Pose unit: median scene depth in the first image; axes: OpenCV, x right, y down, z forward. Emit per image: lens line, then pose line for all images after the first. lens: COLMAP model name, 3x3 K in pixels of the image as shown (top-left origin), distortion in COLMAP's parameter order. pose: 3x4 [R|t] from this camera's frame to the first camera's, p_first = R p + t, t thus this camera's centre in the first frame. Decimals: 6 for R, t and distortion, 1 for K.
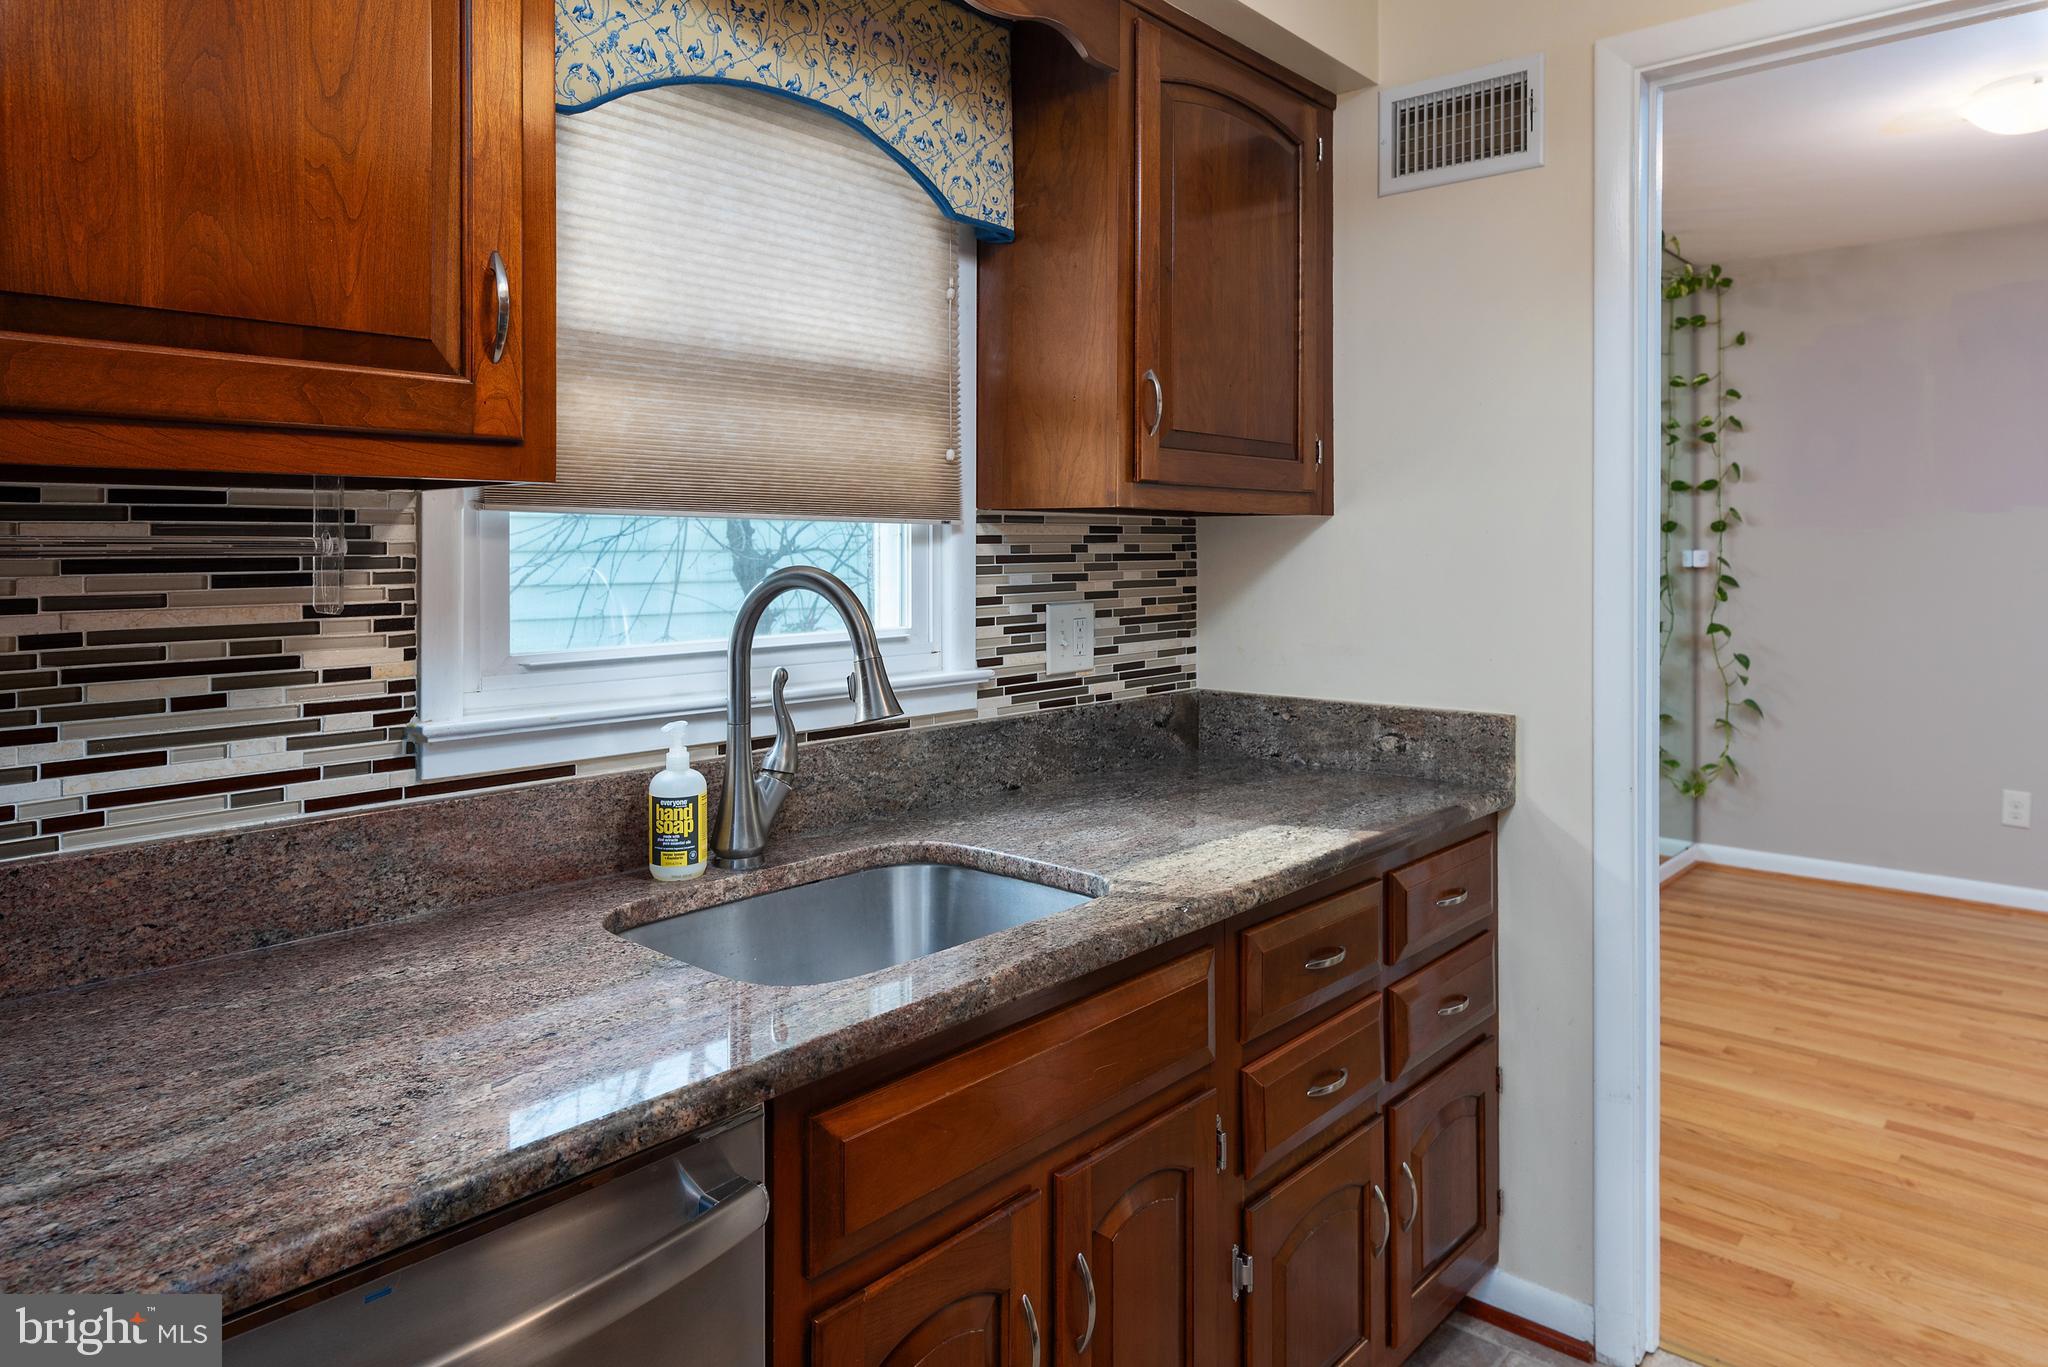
lens RADIAL K [[1292.1, 0, 1028.0], [0, 1292.1, 547.0], [0, 0, 1]] dist [-0.000293, 0.000181]
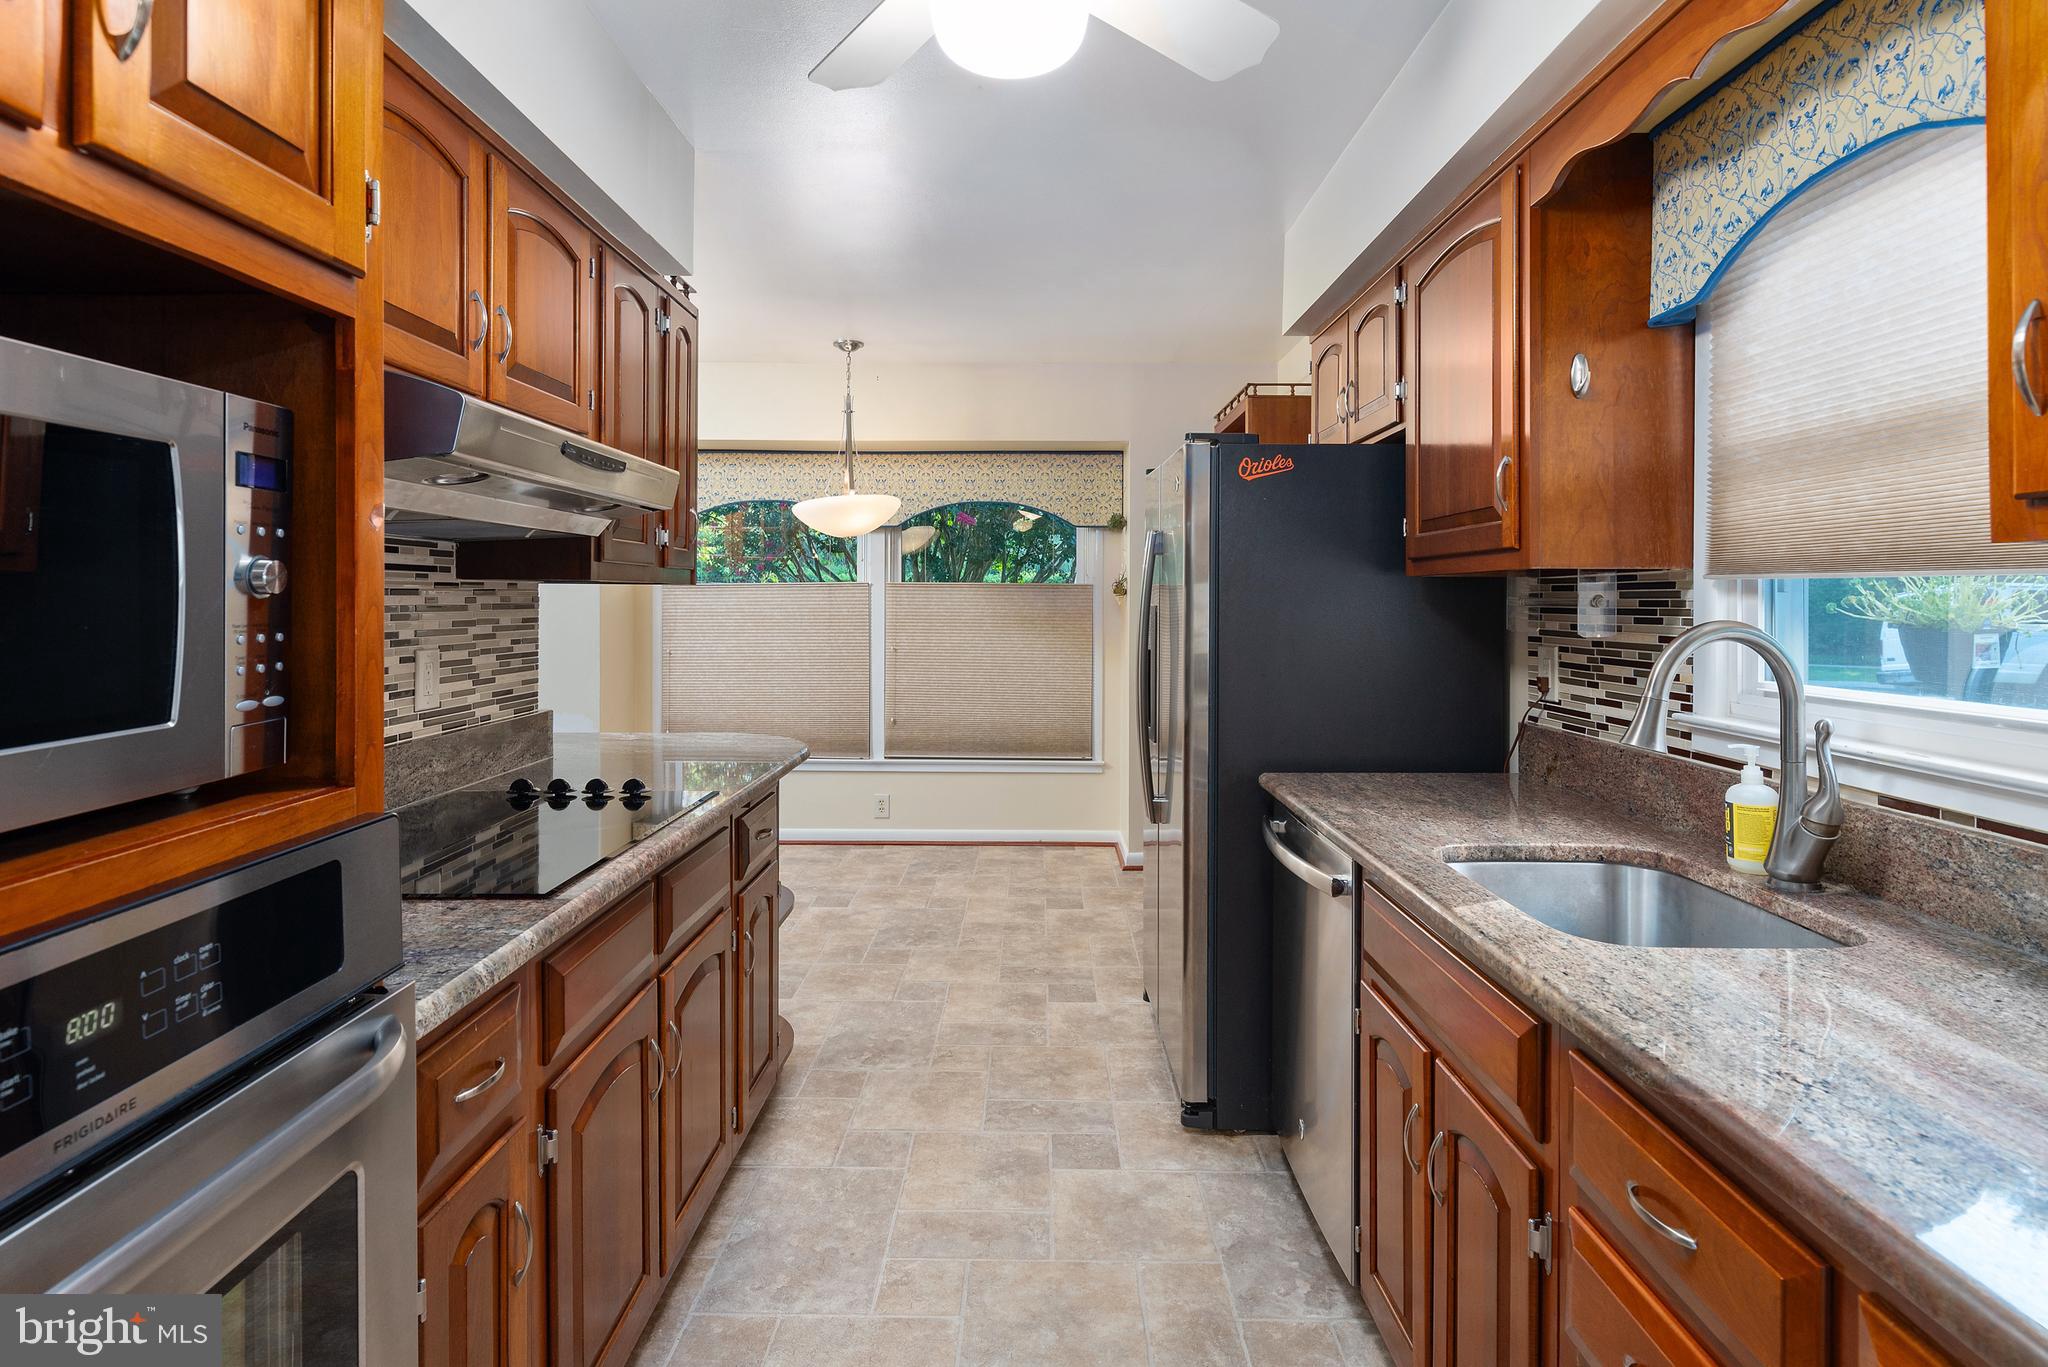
lens RADIAL K [[1057.9, 0, 1033.2], [0, 1057.9, 603.6], [0, 0, 1]] dist [0.037064, -0.000256]
pose [[-0.743794, 0.002573, -0.668404, 1.014894], [-0.001137, 0.999986, 0.005115, -0.005543], [0.668408, 0.004564, -0.743781, 1.427270]]
